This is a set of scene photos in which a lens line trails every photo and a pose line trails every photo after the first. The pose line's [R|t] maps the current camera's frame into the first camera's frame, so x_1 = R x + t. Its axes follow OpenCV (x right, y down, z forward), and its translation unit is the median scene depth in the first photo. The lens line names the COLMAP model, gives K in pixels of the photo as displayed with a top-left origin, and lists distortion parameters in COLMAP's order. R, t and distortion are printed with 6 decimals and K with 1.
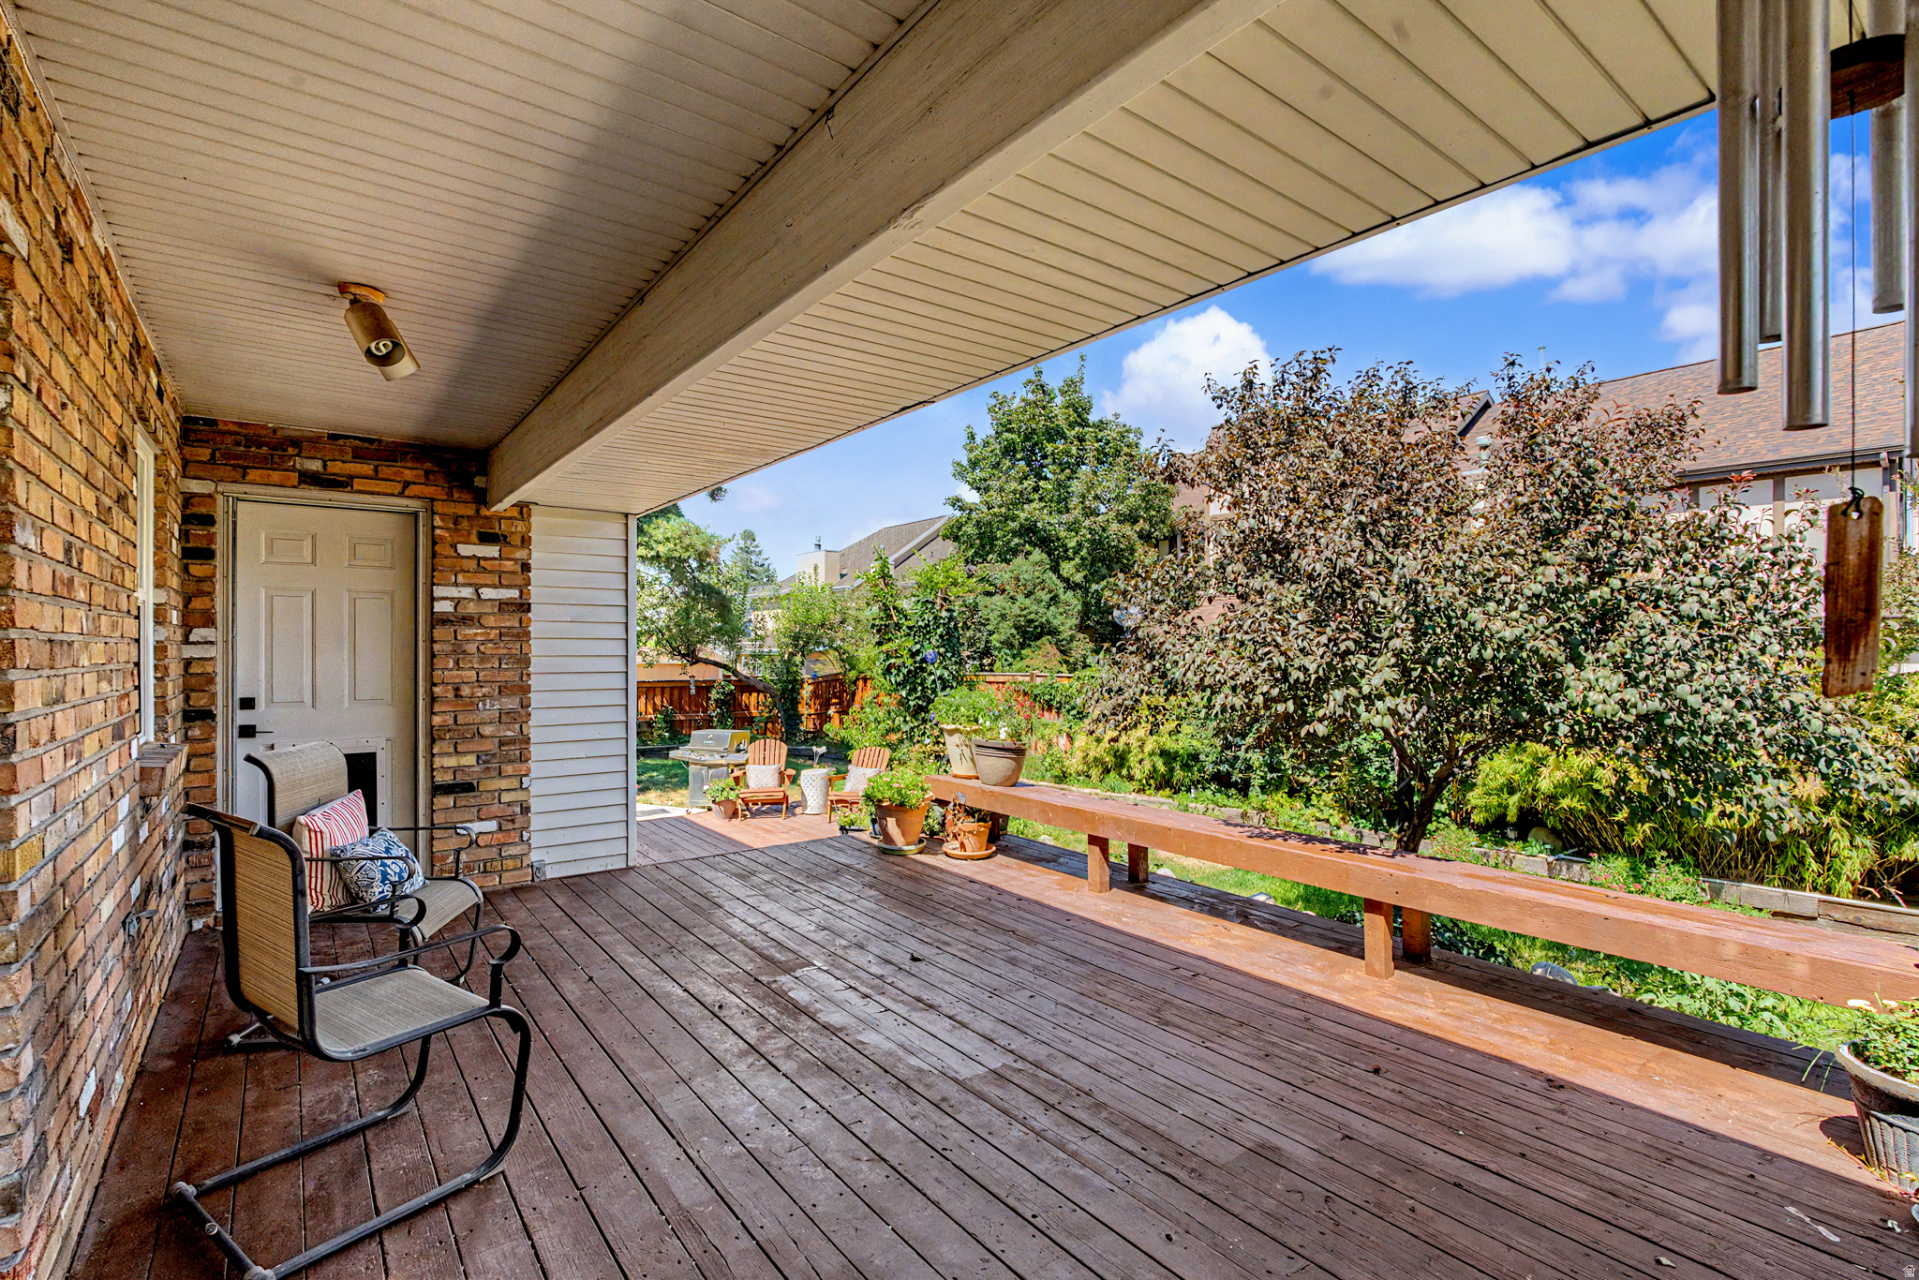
lens RADIAL K [[911.5, 0, 983.4], [0, 911.5, 677.0], [0, 0, 1]] dist [-0.009248, 0.000911]
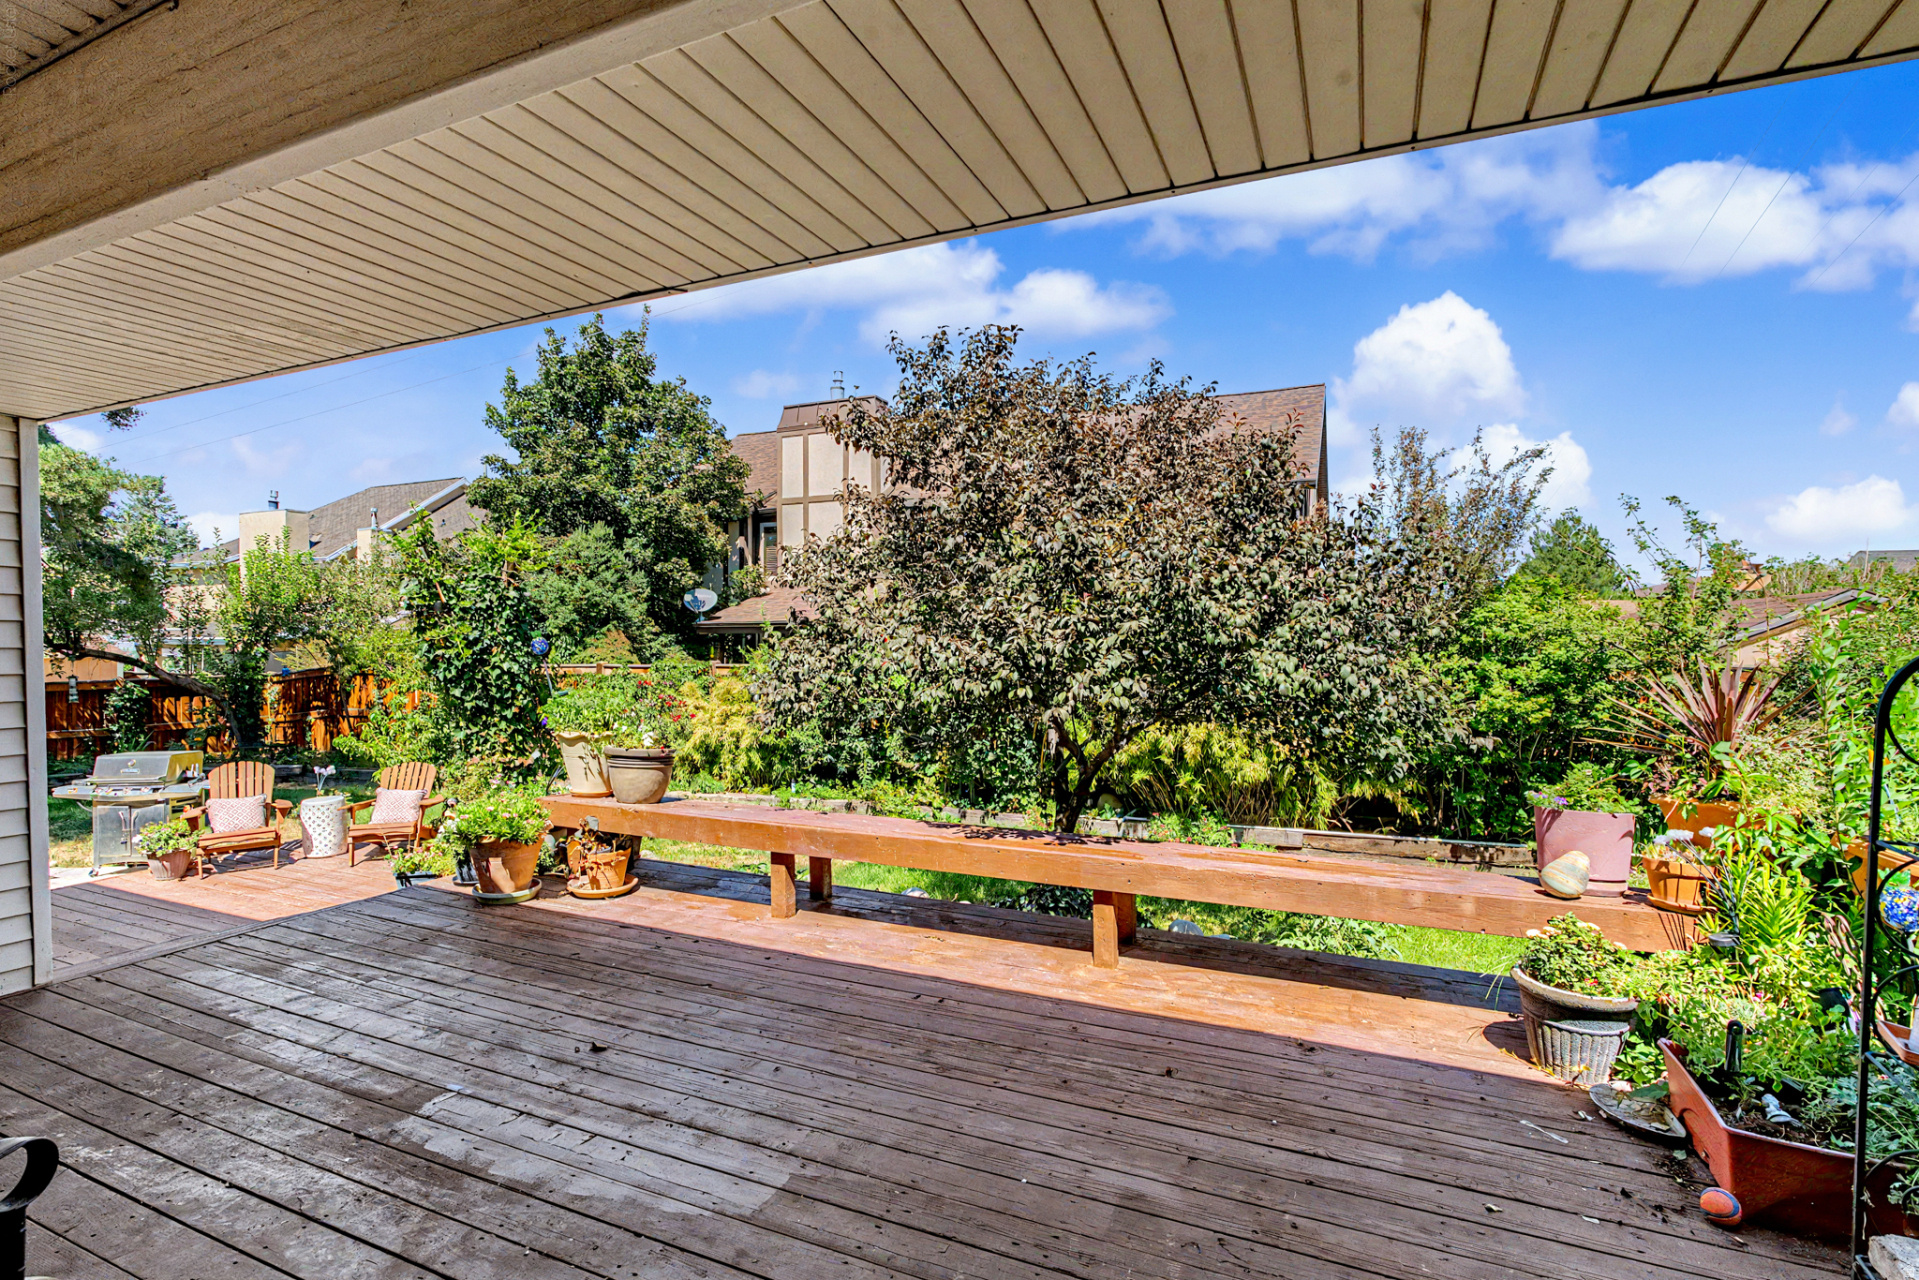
lens RADIAL K [[911.5, 0, 983.4], [0, 911.5, 677.0], [0, 0, 1]] dist [-0.009248, 0.000911]
pose [[0.876179, -0.022622, 0.481455, -0.099749], [0.015976, 0.999712, 0.017899, -0.003826], [-0.481721, -0.007991, 0.876288, 0.127650]]
